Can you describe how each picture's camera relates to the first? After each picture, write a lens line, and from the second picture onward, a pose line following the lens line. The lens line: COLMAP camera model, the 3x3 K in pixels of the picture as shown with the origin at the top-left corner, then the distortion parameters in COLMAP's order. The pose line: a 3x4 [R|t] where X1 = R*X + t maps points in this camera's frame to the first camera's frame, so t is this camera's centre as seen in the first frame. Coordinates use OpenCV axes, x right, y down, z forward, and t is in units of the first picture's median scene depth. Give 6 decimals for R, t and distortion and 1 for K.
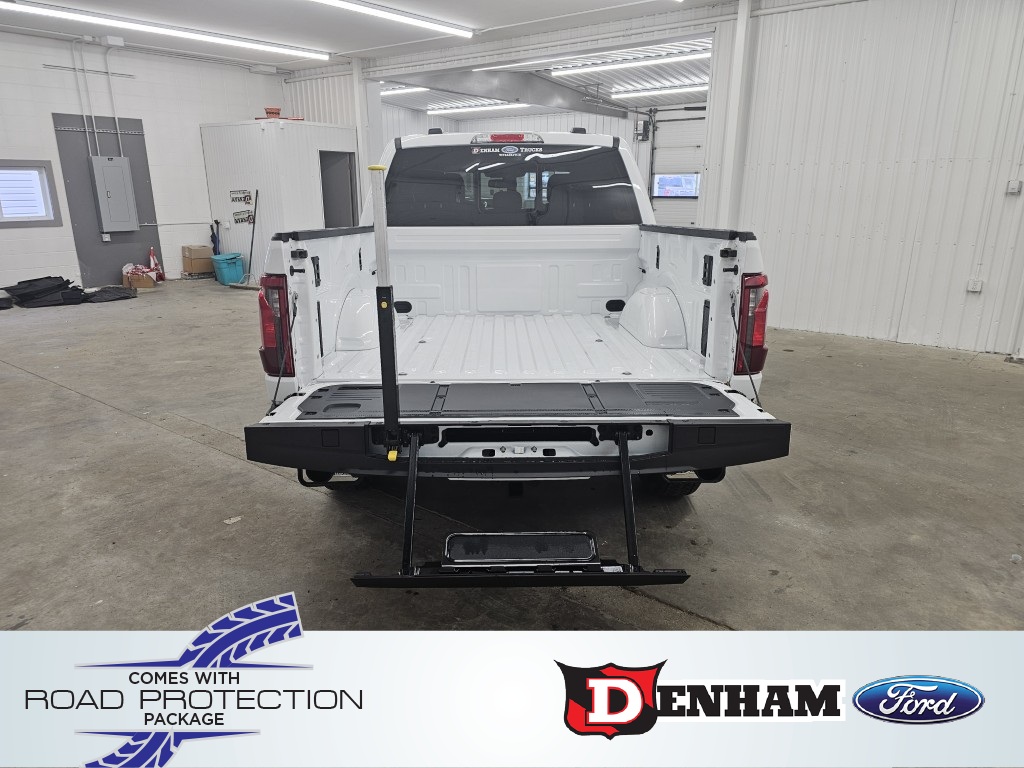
lens RADIAL K [[678.5, 0, 514.7], [0, 678.5, 386.9], [0, 0, 1]] dist [0.045682, -0.037626]
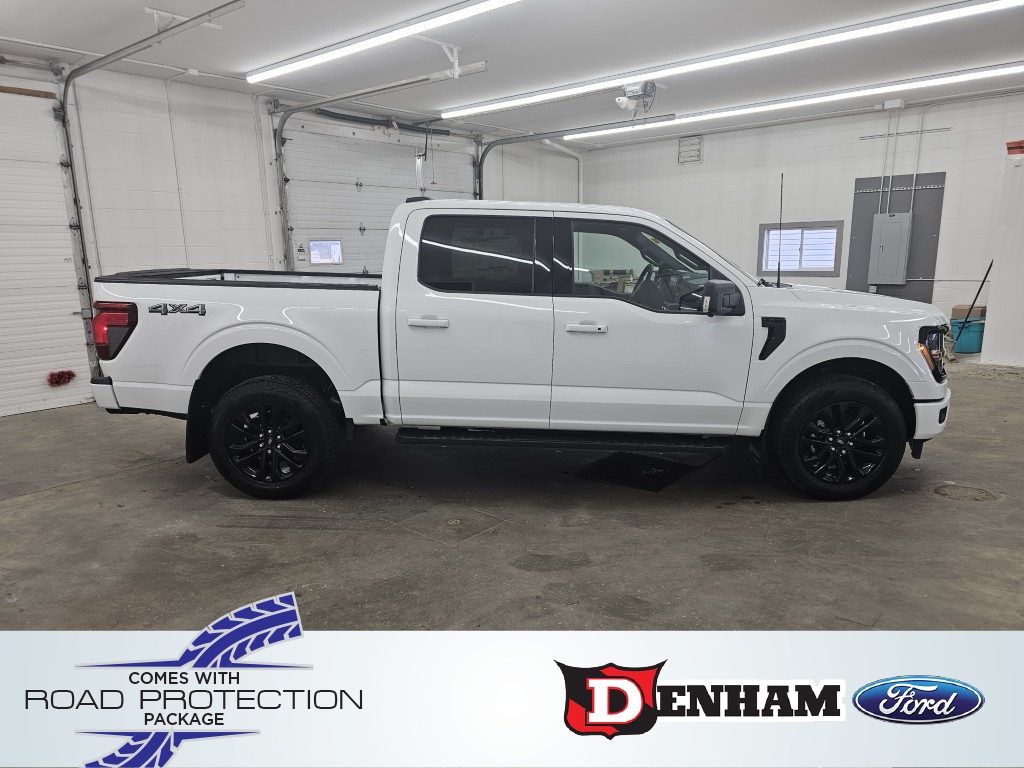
lens RADIAL K [[697.9, 0, 514.5], [0, 697.9, 383.5], [0, 0, 1]] dist [0.005149, 0.000912]
pose [[-0.031284, 0.193654, -0.980571, 0.784349], [-0.266569, 0.943901, 0.194917, -0.230277], [0.963308, 0.267487, 0.022094, 0.778225]]
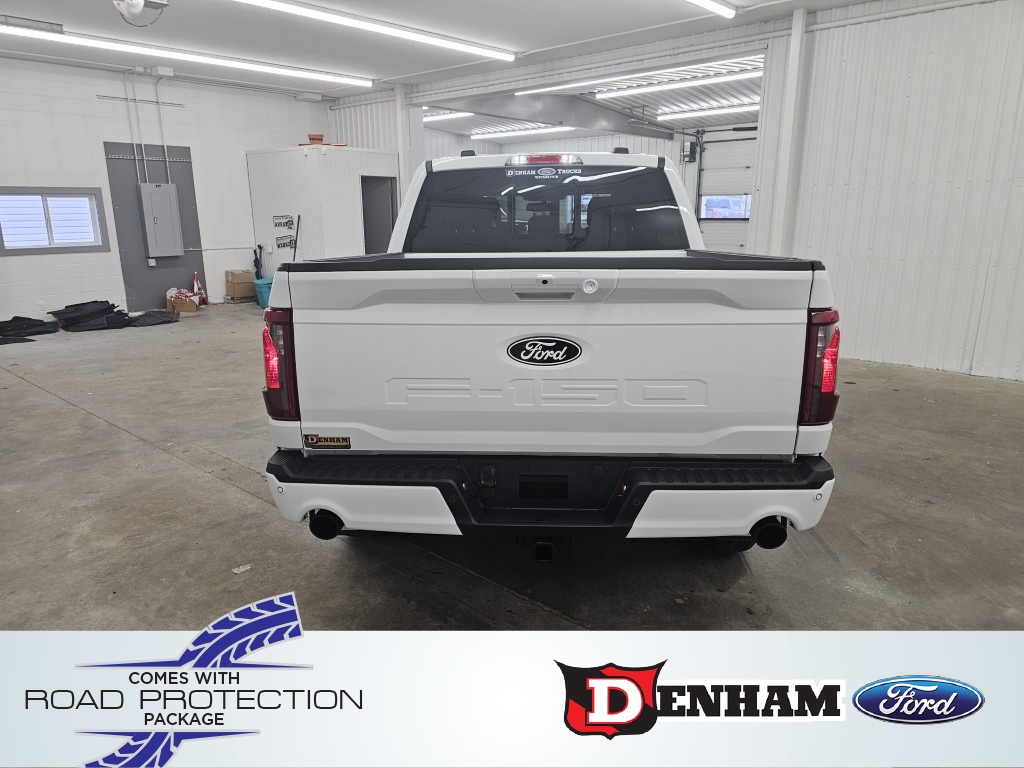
lens RADIAL K [[682.5, 0, 513.8], [0, 682.5, 381.2], [0, 0, 1]] dist [0.044915, -0.038933]
pose [[0.997891, 0.009655, -0.064197, 0.006966], [-0.012232, 0.999130, -0.039863, -0.013969], [0.063757, 0.040564, 0.997141, 0.044277]]
